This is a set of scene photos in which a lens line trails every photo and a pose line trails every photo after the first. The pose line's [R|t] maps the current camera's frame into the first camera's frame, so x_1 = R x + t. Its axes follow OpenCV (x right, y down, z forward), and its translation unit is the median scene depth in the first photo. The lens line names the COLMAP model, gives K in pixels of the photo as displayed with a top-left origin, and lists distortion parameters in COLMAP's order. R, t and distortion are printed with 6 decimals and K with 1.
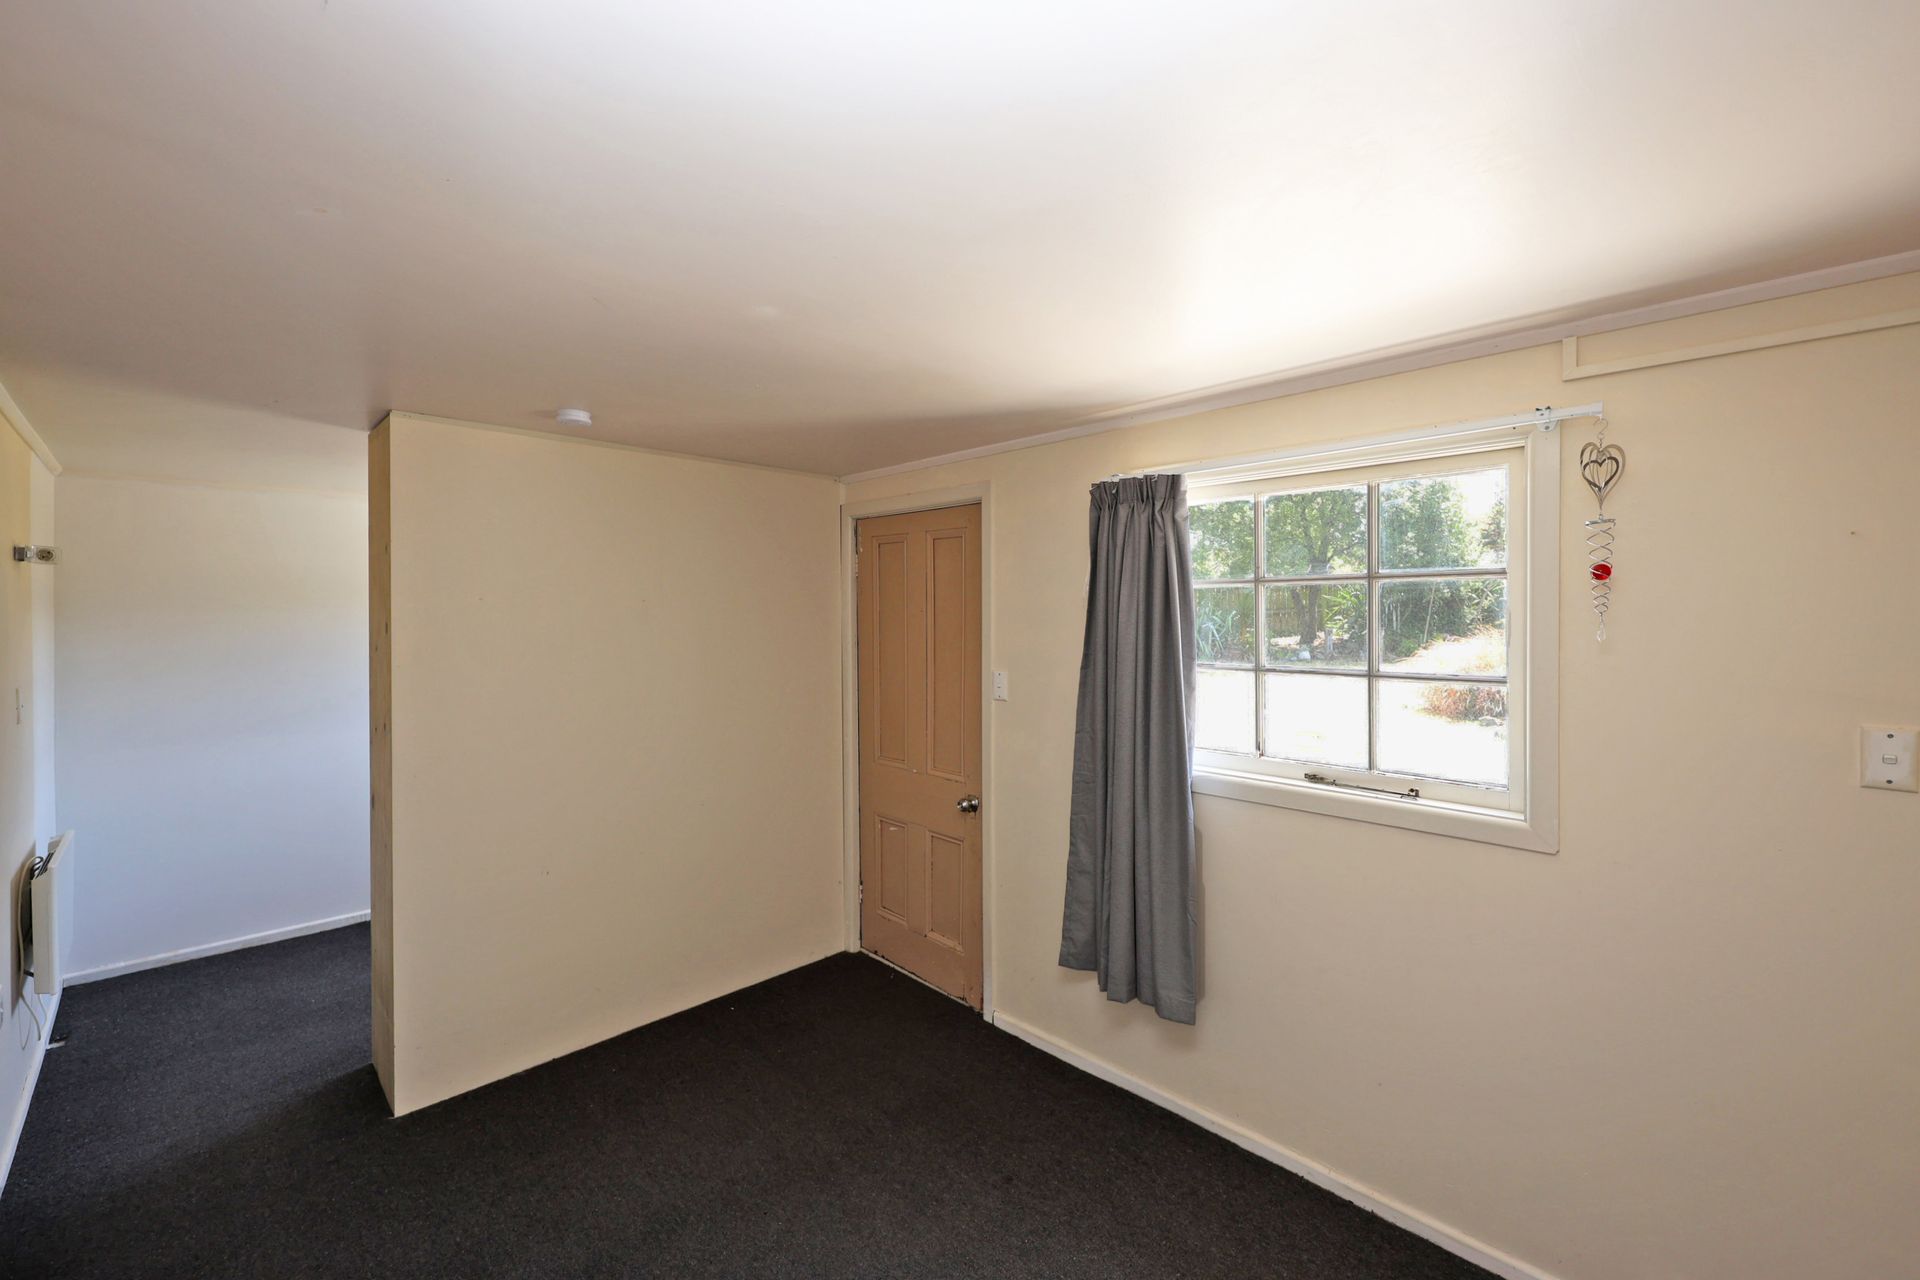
lens RADIAL K [[794.2, 0, 958.8], [0, 794.2, 618.2], [0, 0, 1]] dist [0.000204, 0.000055]
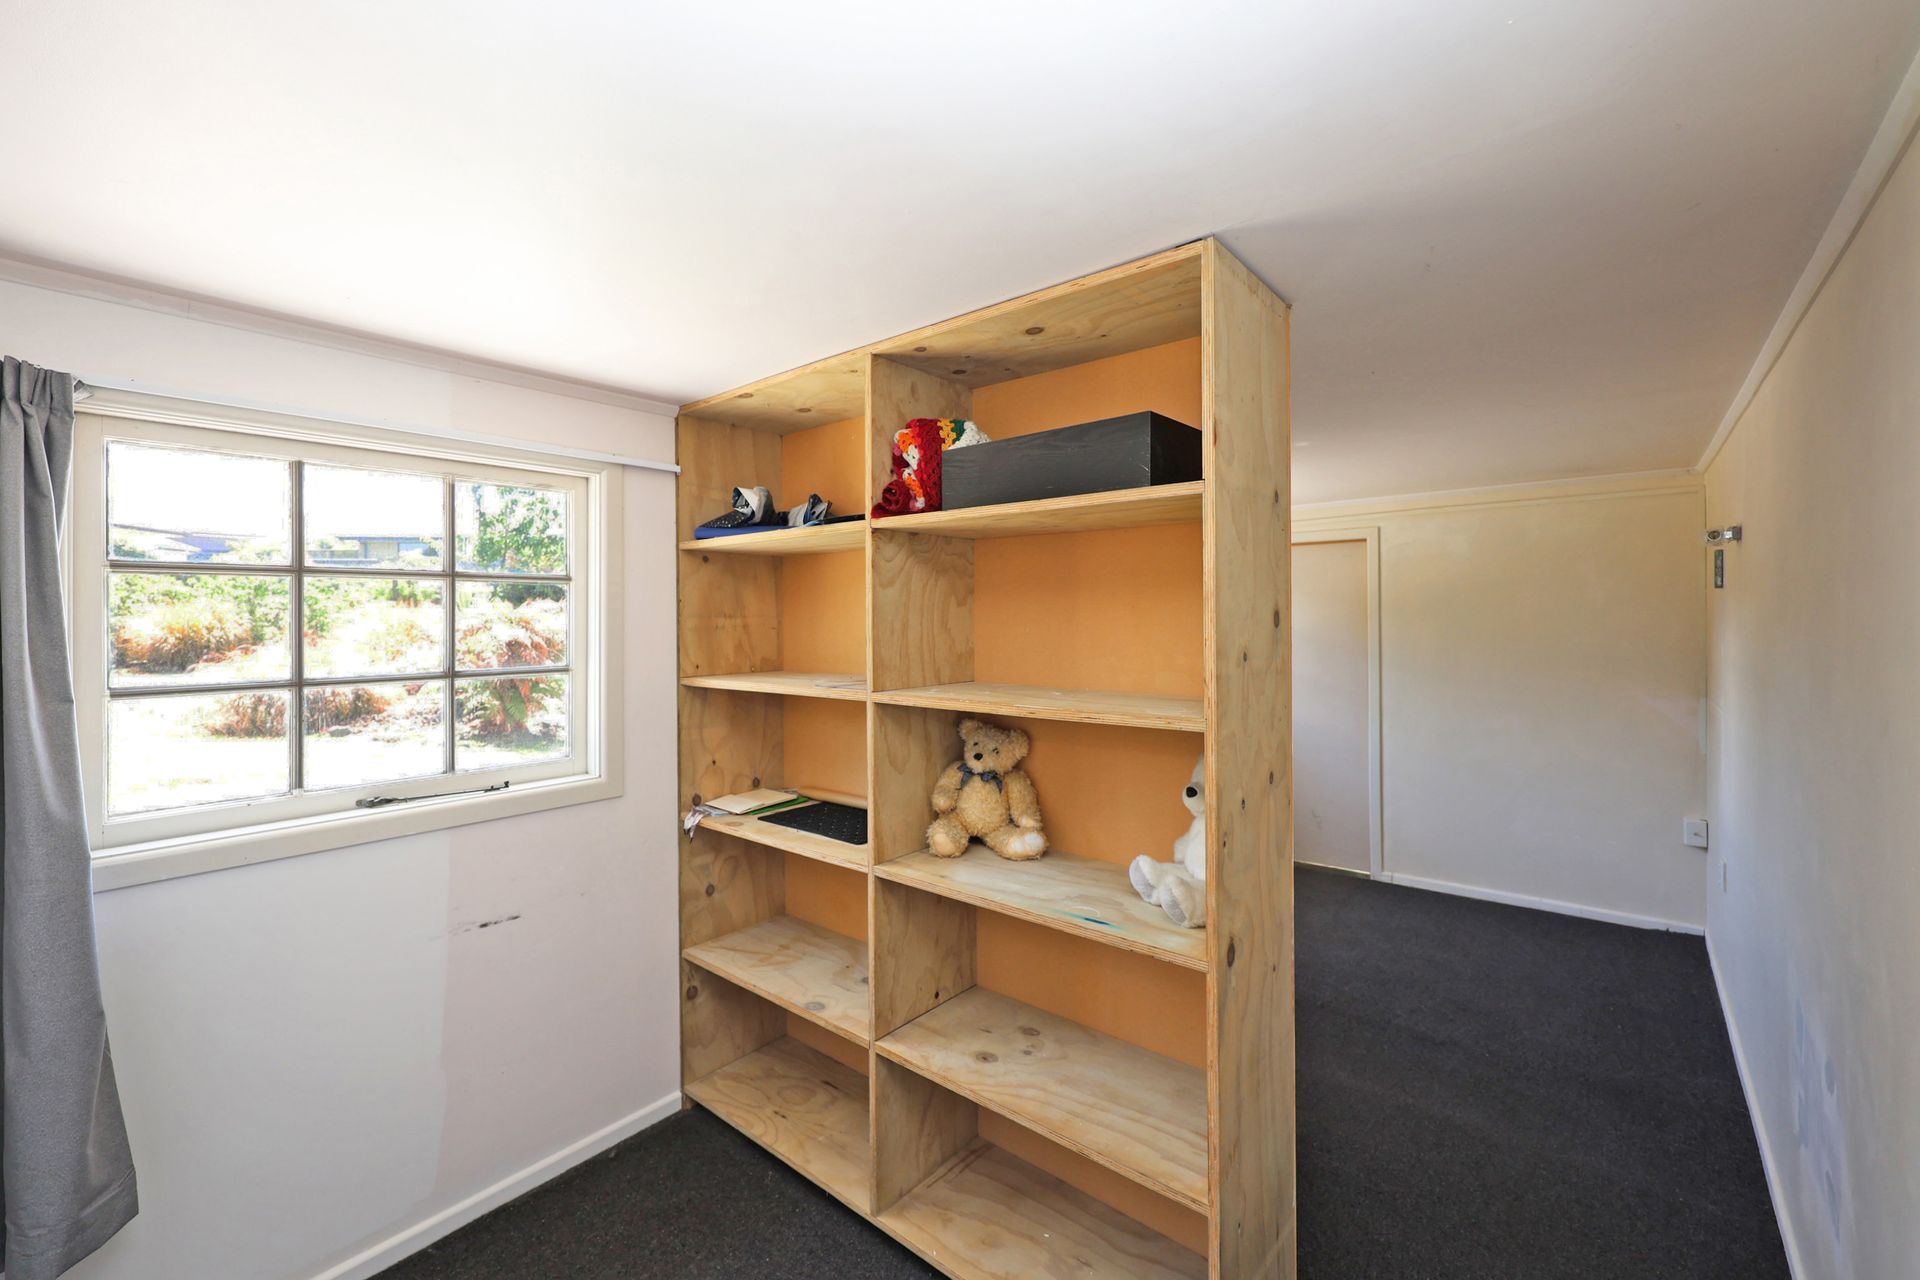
lens RADIAL K [[794.2, 0, 958.8], [0, 794.2, 618.2], [0, 0, 1]] dist [0.000204, 0.000055]
pose [[-0.096380, 0.003674, 0.995338, -0.484802], [0.012937, 0.999913, -0.002438, 0.011902], [-0.995261, 0.012641, -0.096419, 0.460798]]
